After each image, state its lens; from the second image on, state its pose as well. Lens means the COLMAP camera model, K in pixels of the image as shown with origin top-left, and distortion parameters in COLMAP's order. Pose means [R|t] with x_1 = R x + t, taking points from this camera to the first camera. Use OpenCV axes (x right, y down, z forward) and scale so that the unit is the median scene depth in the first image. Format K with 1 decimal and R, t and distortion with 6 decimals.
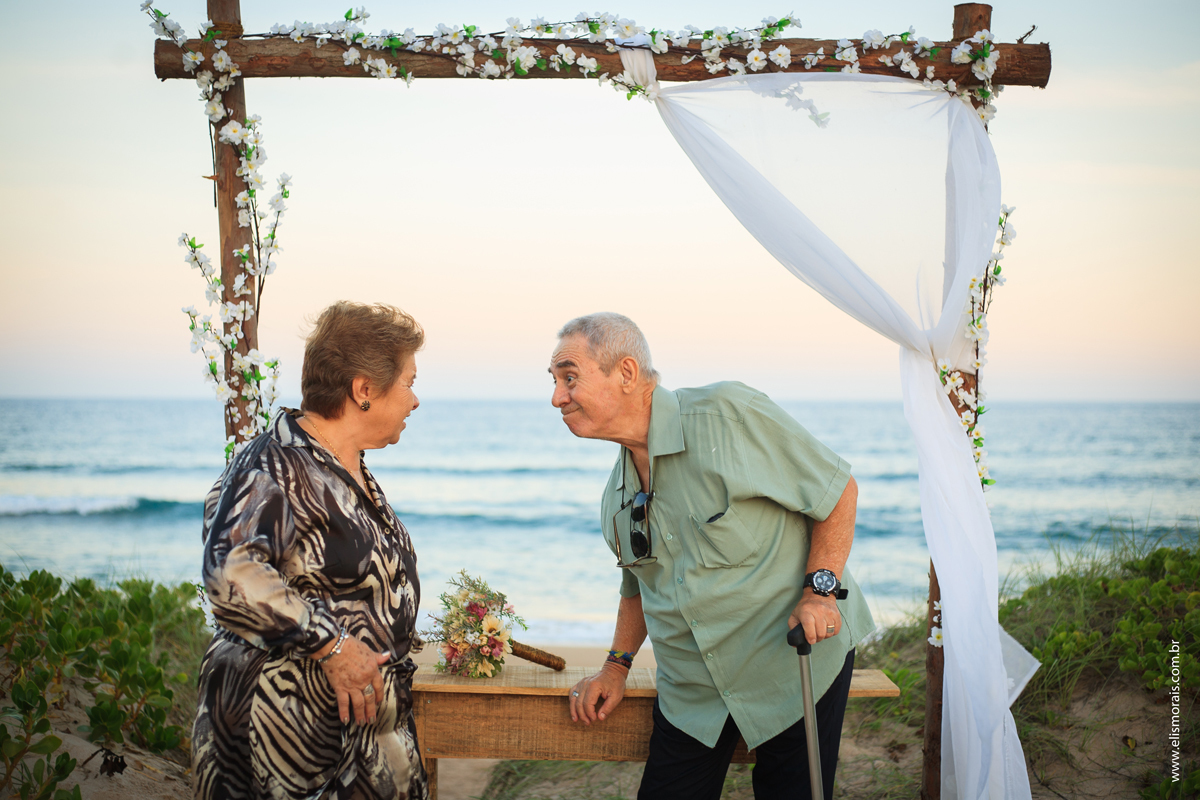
lens RADIAL K [[1781.7, 0, 600.0], [0, 1781.7, 400.0], [0, 0, 1]] dist [-0.101189, -0.114792]
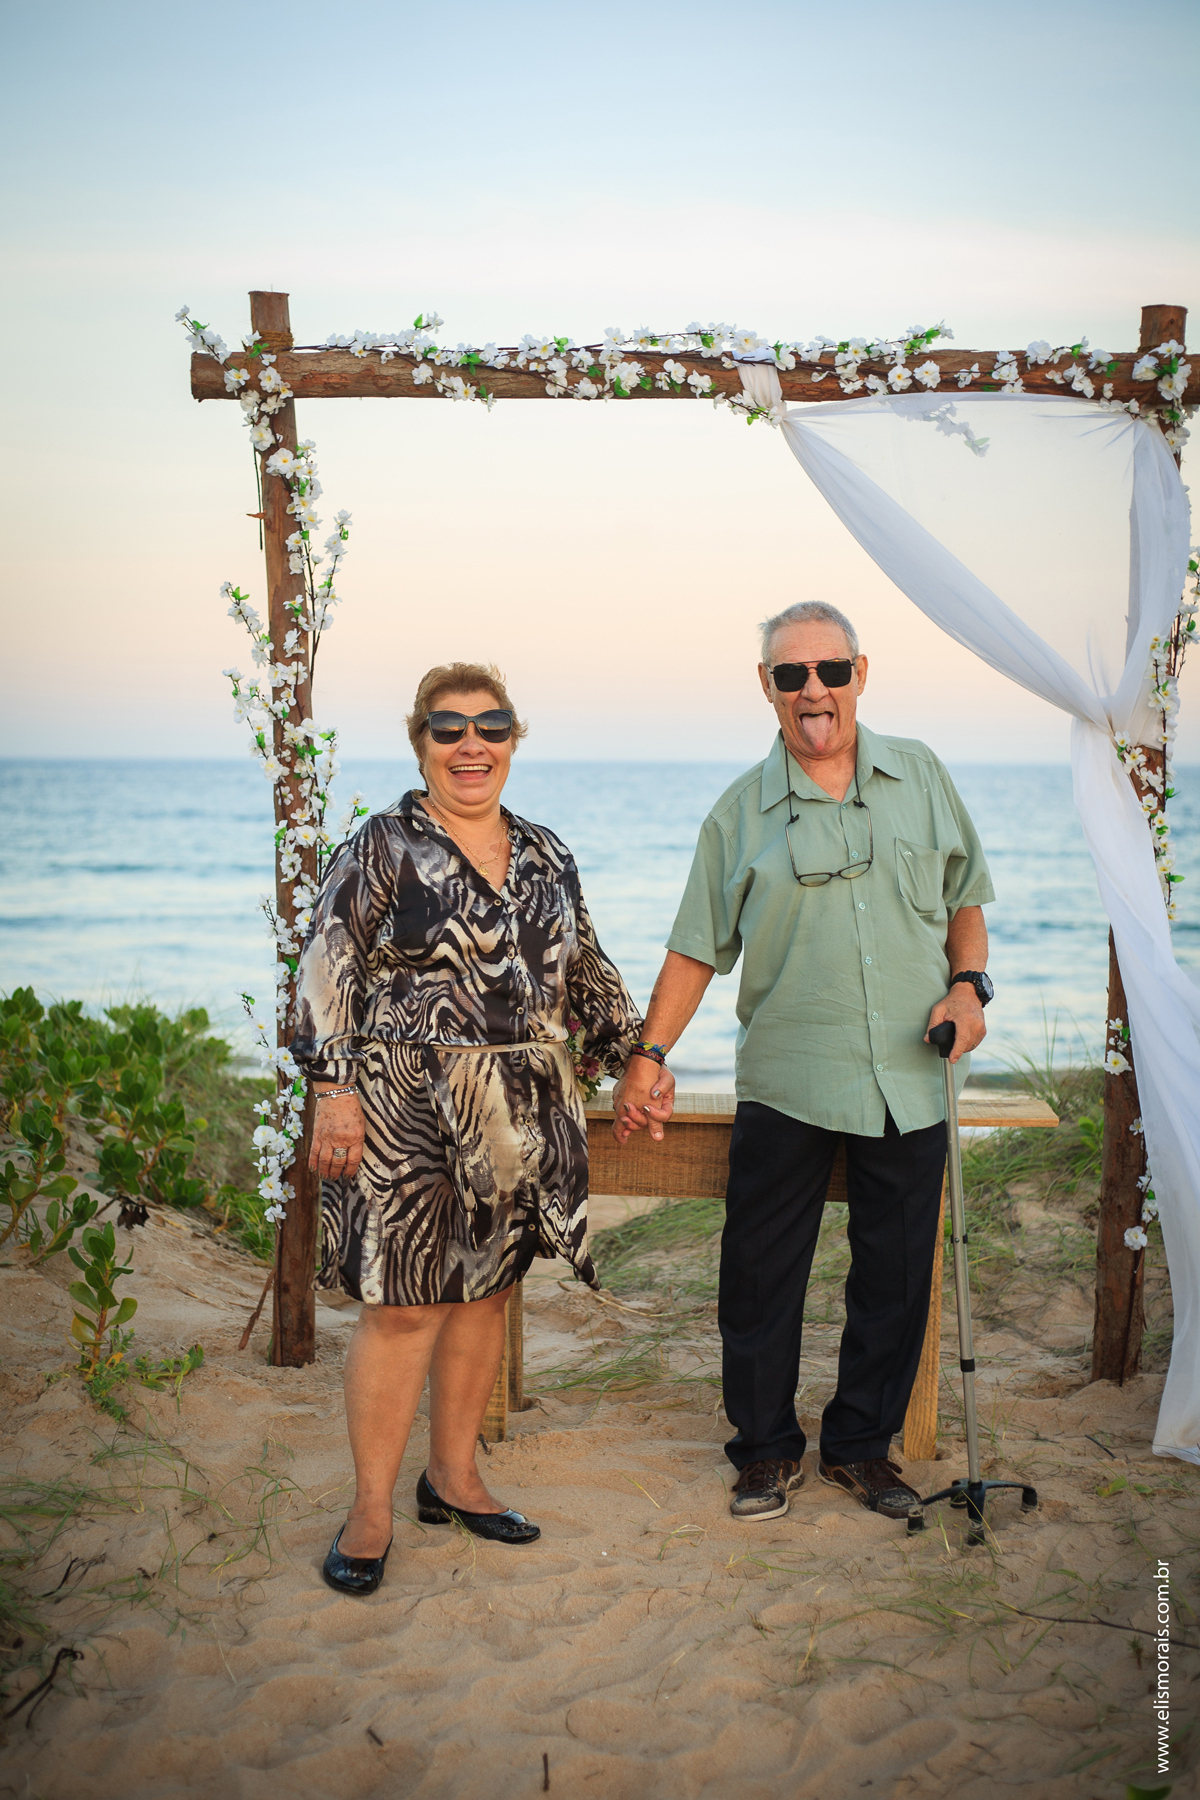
lens RADIAL K [[2672.6, 0, 590.9], [0, 2672.6, 925.4], [0, 0, 1]] dist [-0.101189, -0.114792]
pose [[0.997871, 0.006325, -0.064915, 0.024257], [-0.002456, 0.998224, 0.059516, -0.006006], [0.065176, -0.059230, 0.996114, -0.275348]]
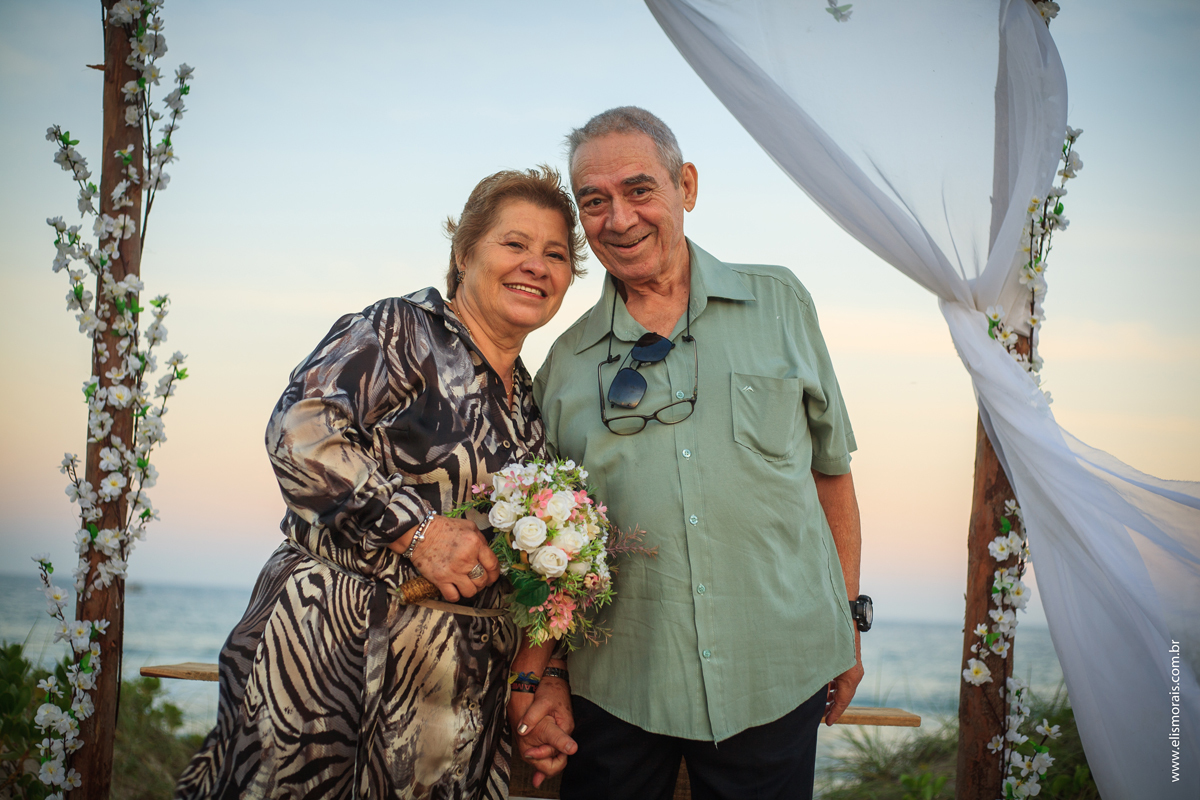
lens RADIAL K [[1761.9, 0, 602.2], [0, 1761.9, 412.4], [0, 0, 1]] dist [-0.117871, 0.003933]
pose [[0.998221, 0.041650, -0.042674, 0.057169], [-0.046104, 0.992935, -0.109337, 0.113305], [0.037818, 0.111110, 0.993088, 0.225634]]
